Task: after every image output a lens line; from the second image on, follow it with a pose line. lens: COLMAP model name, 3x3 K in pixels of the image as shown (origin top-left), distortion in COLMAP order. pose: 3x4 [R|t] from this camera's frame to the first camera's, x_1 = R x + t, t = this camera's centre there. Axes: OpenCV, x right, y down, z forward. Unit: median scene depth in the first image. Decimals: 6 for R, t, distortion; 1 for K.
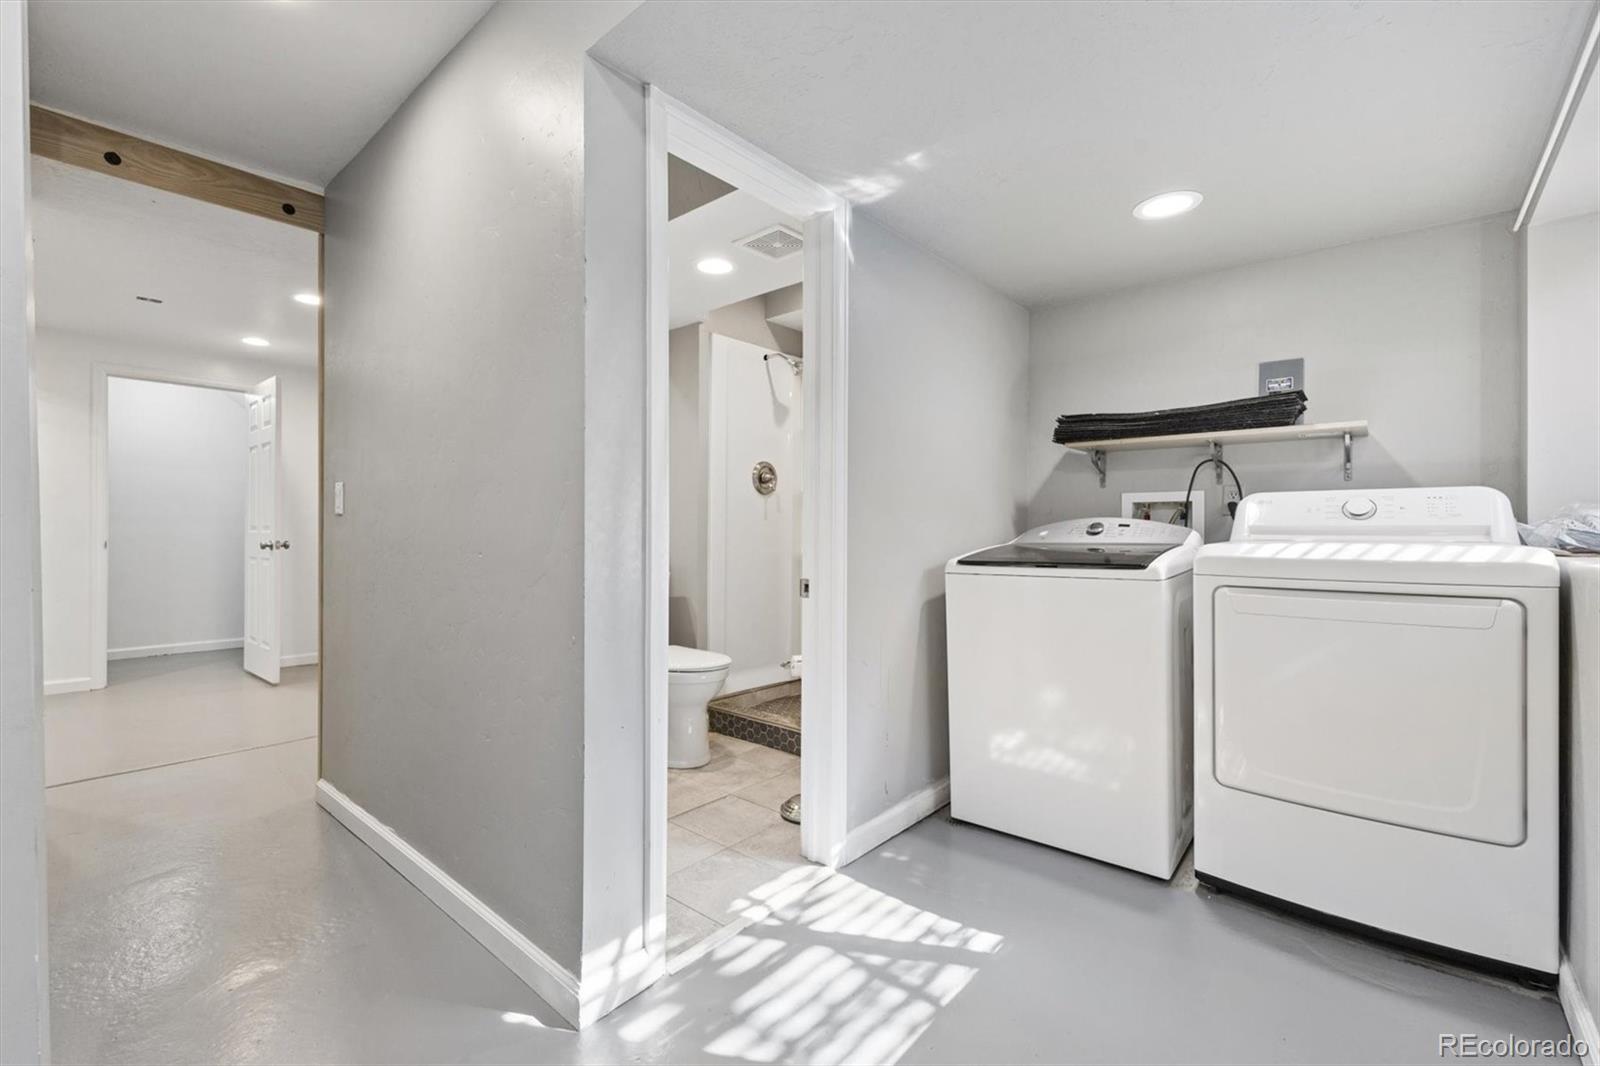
lens RADIAL K [[691.7, 0, 800.0], [0, 691.7, 533.0], [0, 0, 1]] dist [0.000950, 0.000115]
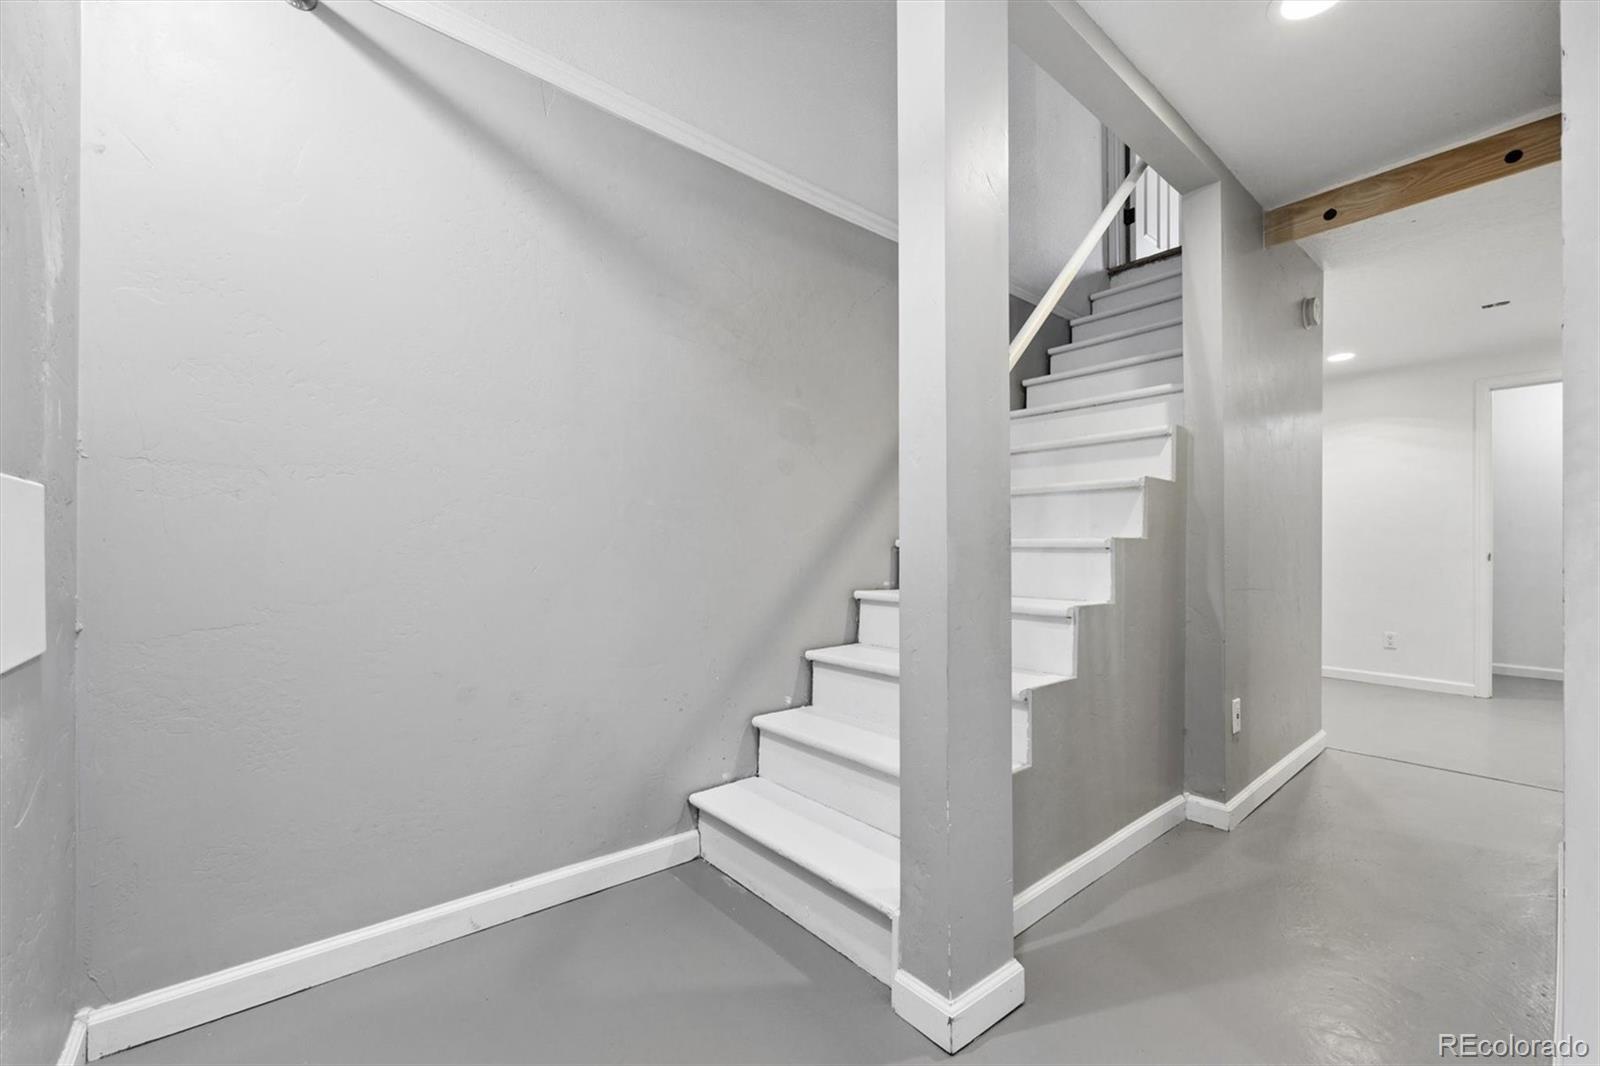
lens RADIAL K [[650.1, 0, 800.0], [0, 650.1, 533.0], [0, 0, 1]] dist [-0.000386, 0.000282]
pose [[-0.157130, -0.024059, -0.987285, 0.178190], [-0.001780, 0.999708, -0.024078, 0.012397], [0.987576, -0.002026, -0.157127, 0.274858]]
